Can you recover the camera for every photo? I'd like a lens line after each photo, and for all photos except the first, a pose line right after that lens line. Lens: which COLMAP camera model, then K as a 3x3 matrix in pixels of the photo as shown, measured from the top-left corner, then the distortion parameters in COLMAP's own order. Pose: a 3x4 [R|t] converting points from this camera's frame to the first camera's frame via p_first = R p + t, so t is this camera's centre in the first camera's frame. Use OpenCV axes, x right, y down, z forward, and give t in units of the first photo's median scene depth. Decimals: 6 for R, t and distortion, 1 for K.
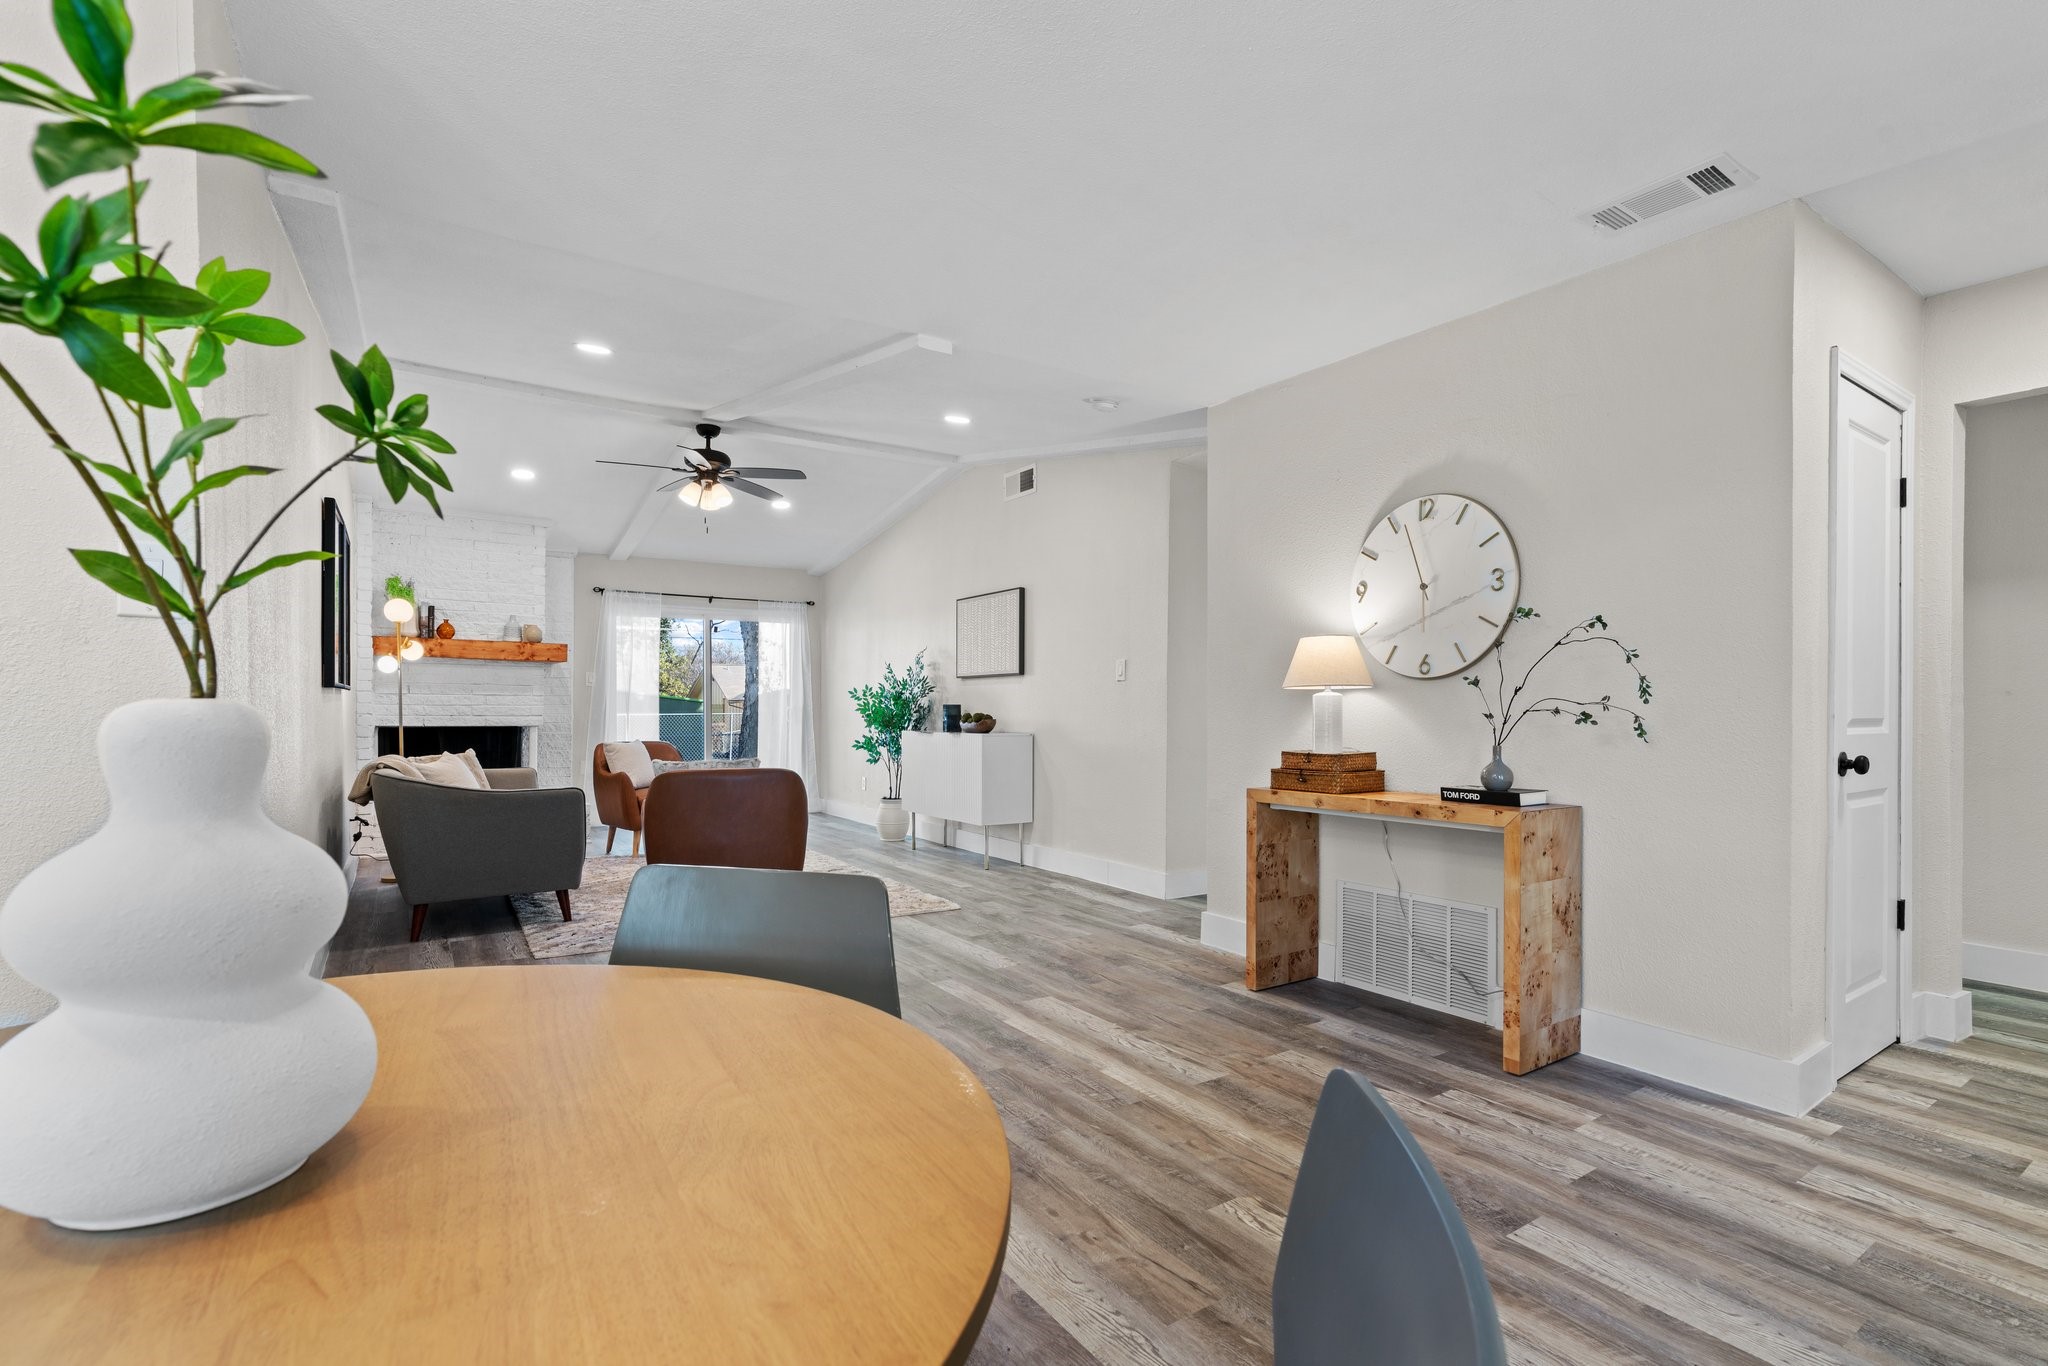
lens RADIAL K [[924.6, 0, 1075.3], [0, 924.6, 715.6], [0, 0, 1]] dist [-0.016188, 0.007586]
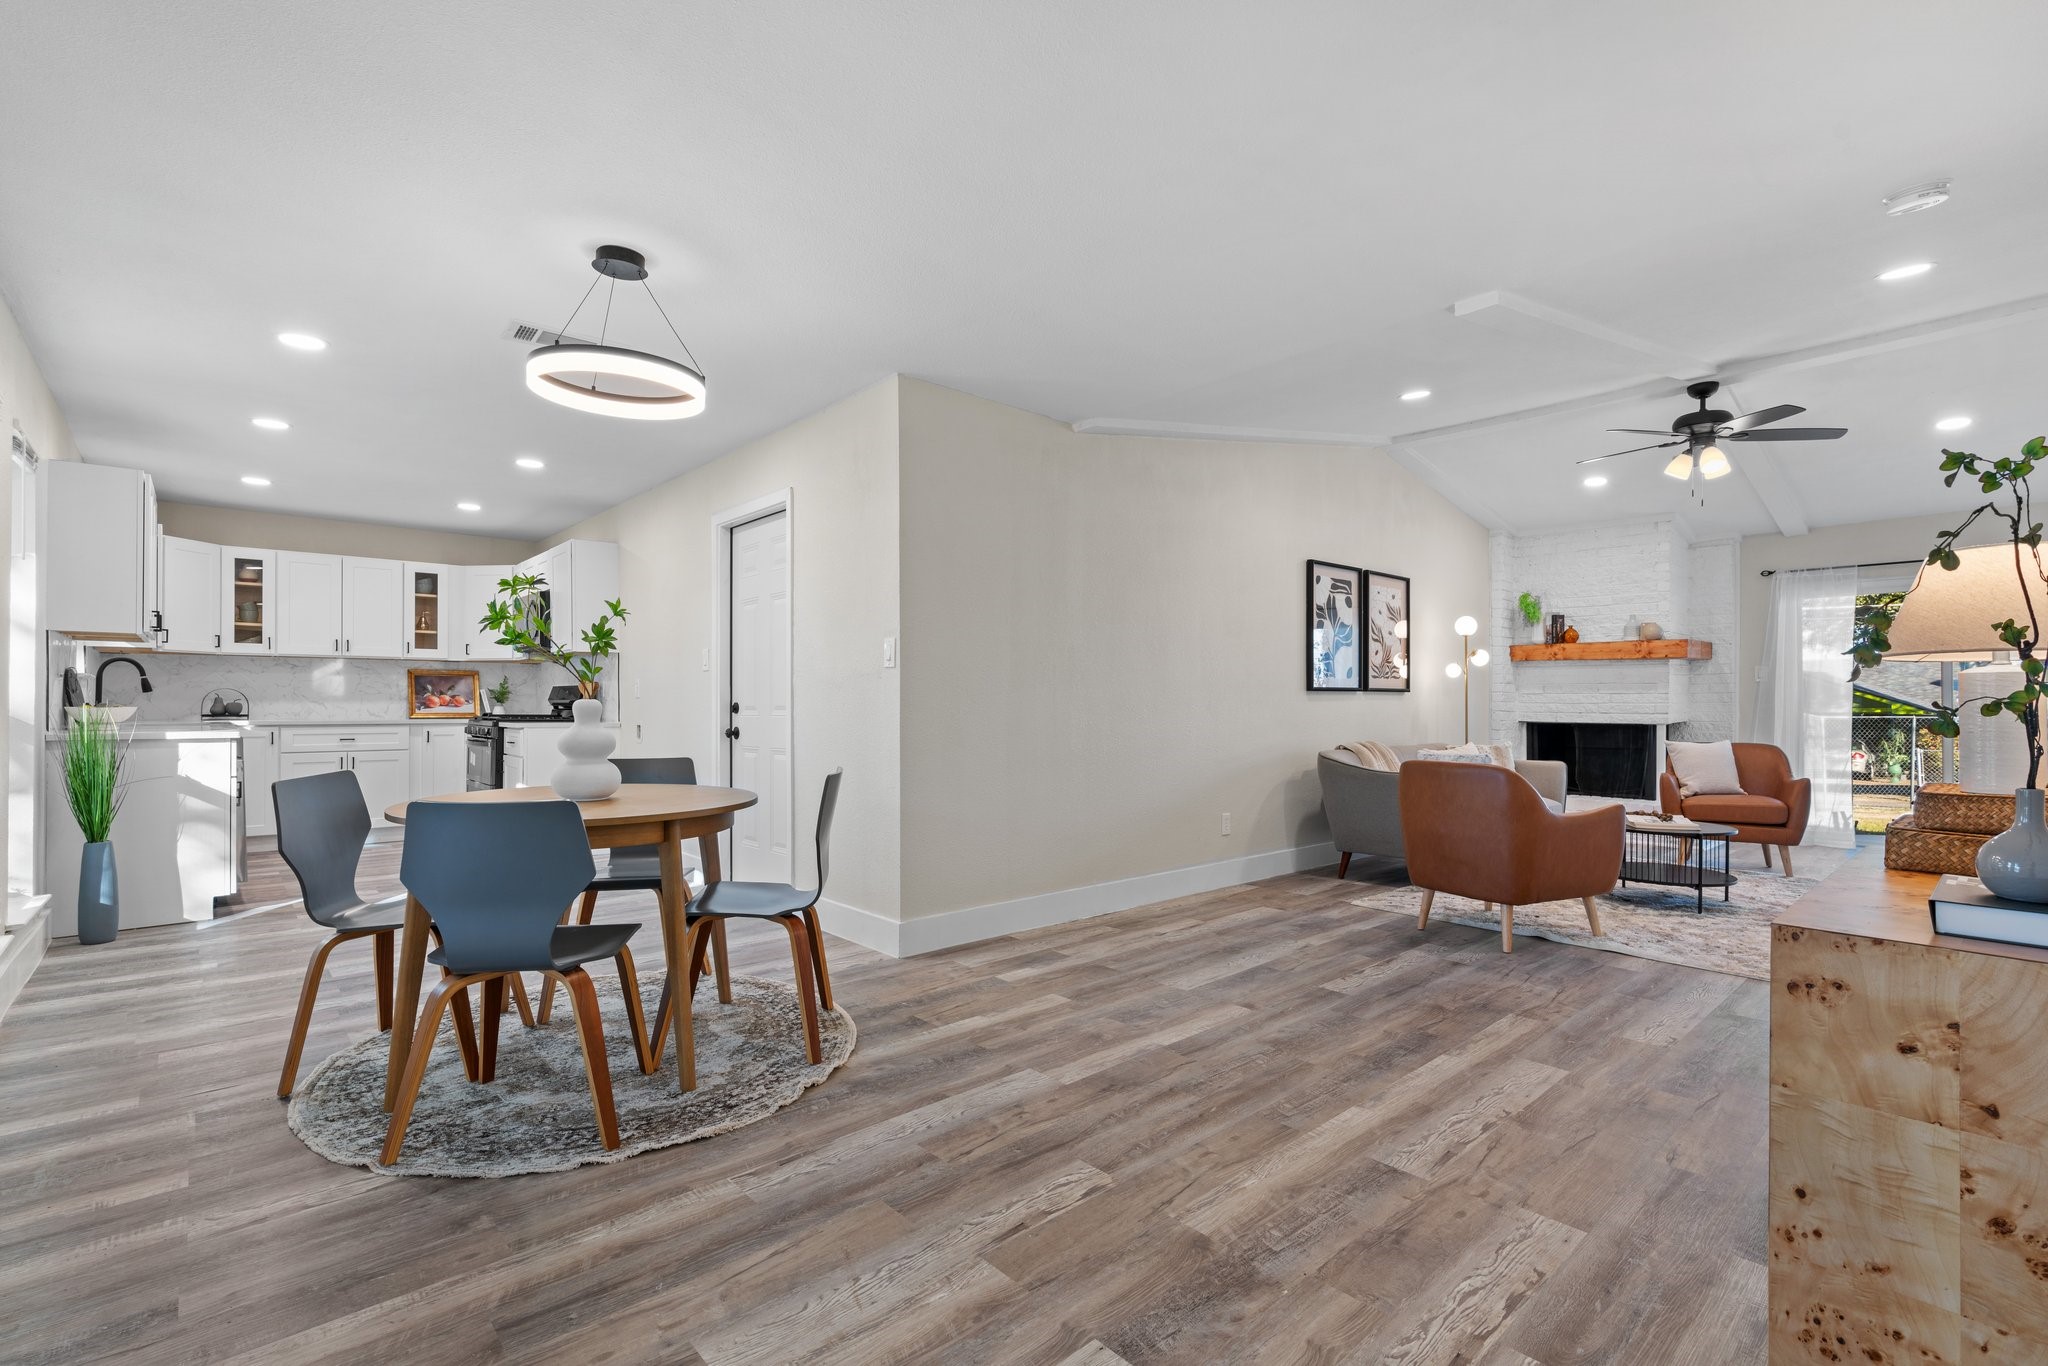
lens RADIAL K [[924.6, 0, 1026.2], [0, 924.6, 699.7], [0, 0, 1]] dist [-0.016188, 0.007586]
pose [[0.129118, -0.008305, -0.991595, 0.387176], [-0.008557, 0.999918, -0.009489, 0.000552], [0.991592, 0.009711, 0.129036, 0.249762]]
